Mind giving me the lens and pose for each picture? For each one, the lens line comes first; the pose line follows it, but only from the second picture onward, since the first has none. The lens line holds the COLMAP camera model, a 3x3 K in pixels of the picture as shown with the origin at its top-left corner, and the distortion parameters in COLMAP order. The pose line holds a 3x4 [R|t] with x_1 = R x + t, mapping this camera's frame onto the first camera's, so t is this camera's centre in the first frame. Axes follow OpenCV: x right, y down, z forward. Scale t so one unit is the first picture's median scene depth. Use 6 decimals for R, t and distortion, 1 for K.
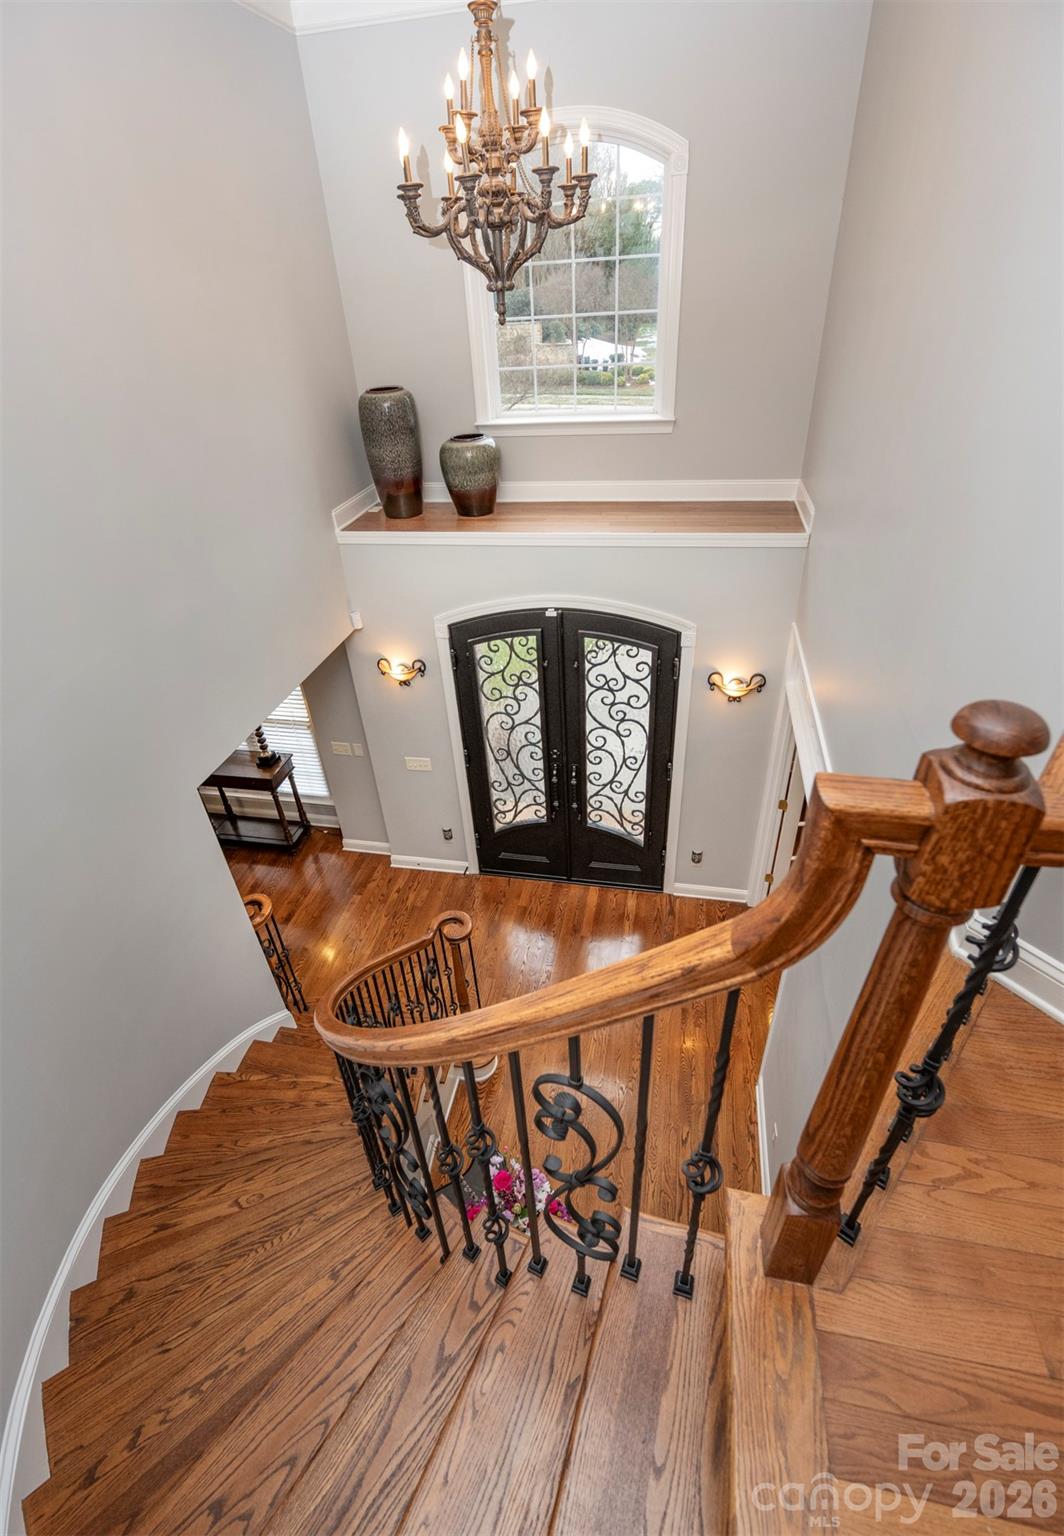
lens RADIAL K [[703.7, 0, 535.0], [0, 703.7, 766.1], [0, 0, 1]] dist [0.003062, 0.000045]
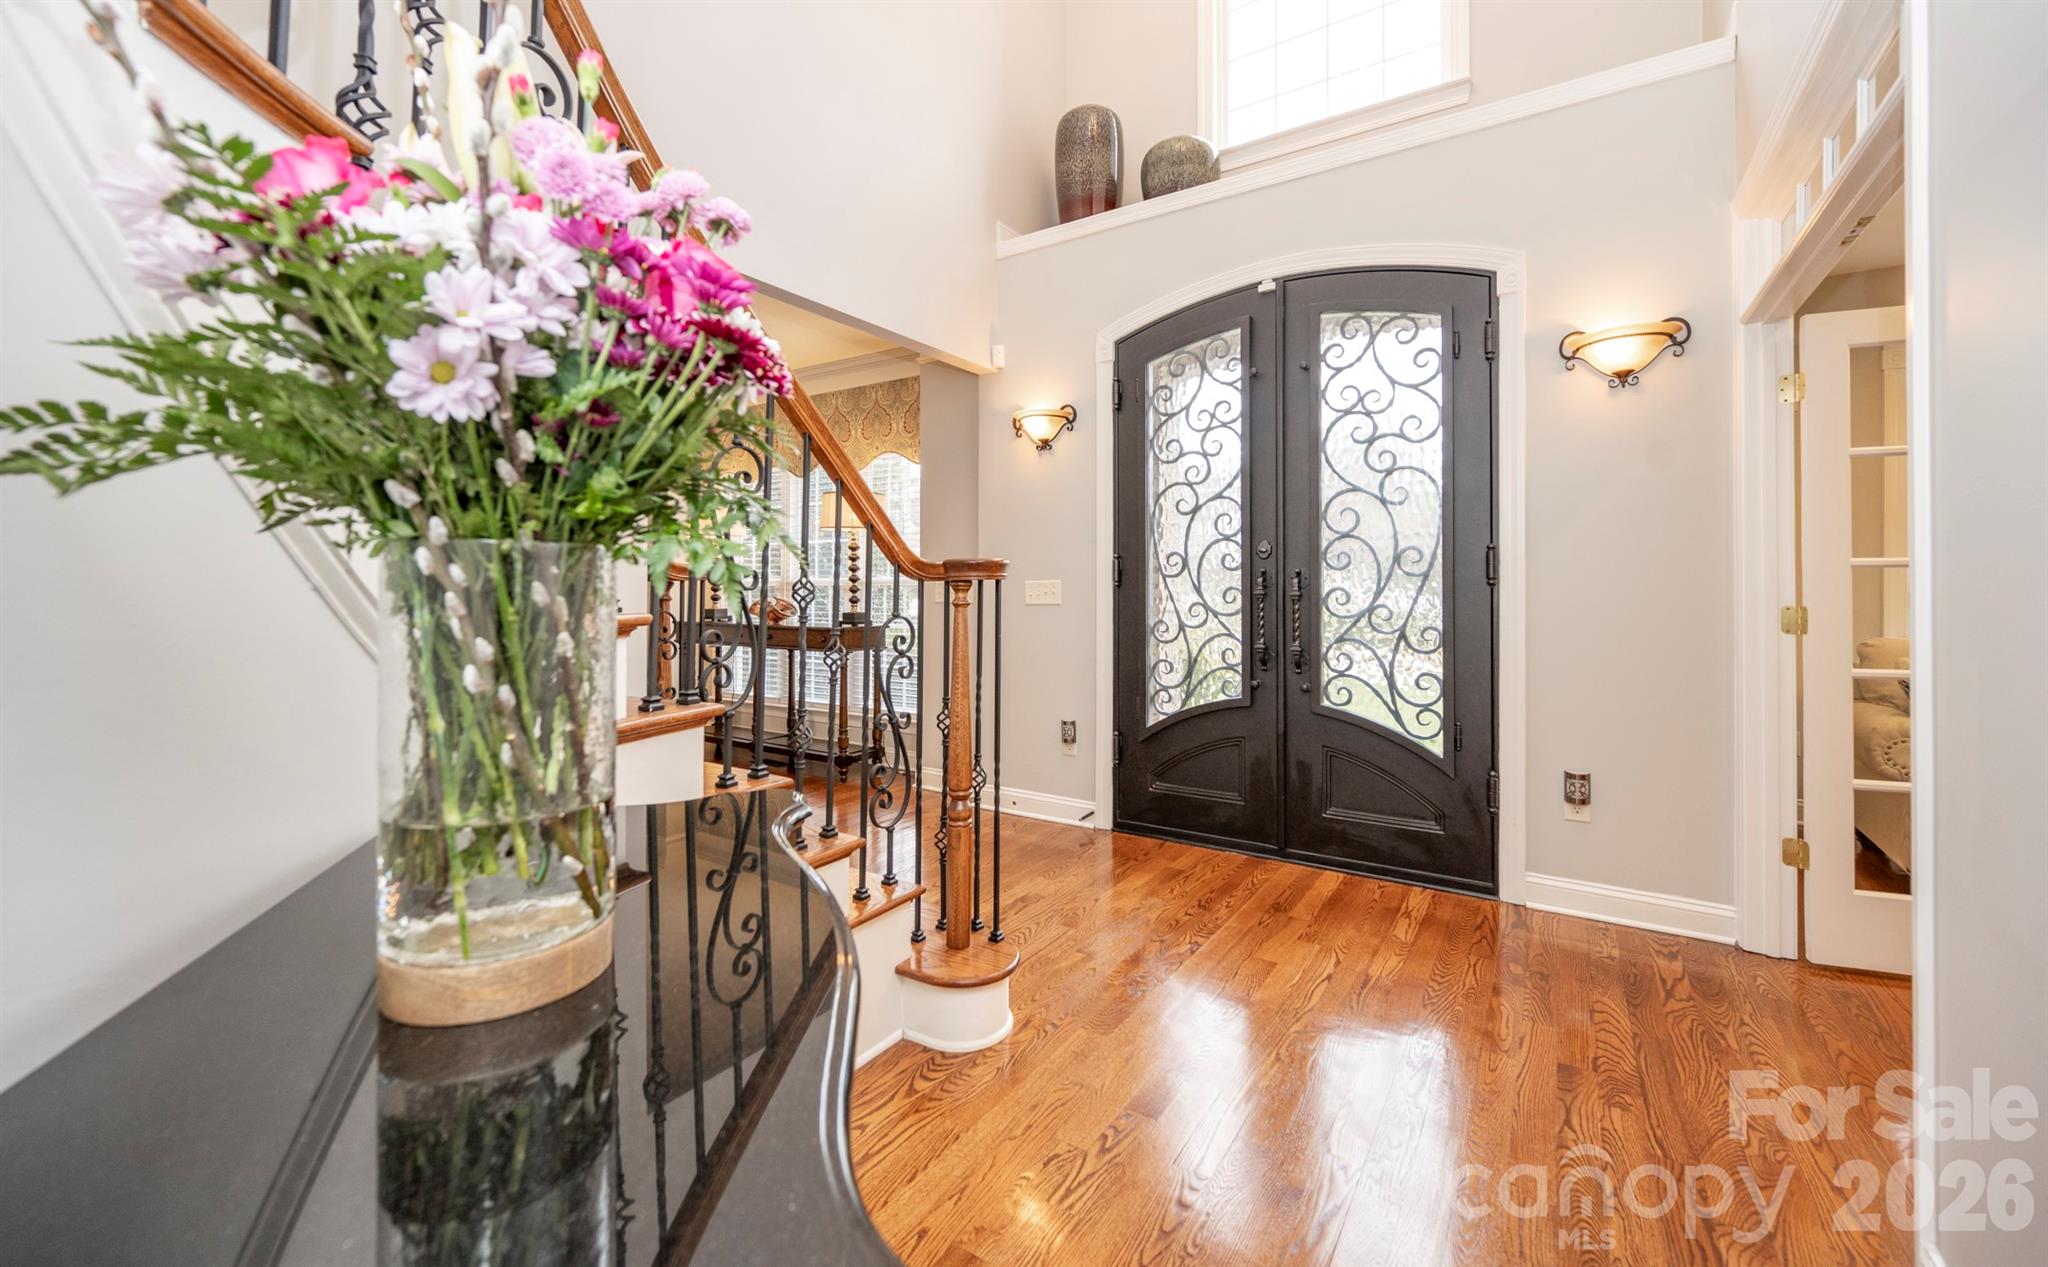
lens RADIAL K [[811.0, 0, 1020.0], [0, 811.0, 636.5], [0, 0, 1]] dist [-0.002658, -0.000286]
pose [[0.921764, 0.051573, -0.384306, 0.104611], [-0.261640, 0.814204, -0.518283, 0.441091], [0.286174, 0.578284, 0.763997, 0.488474]]
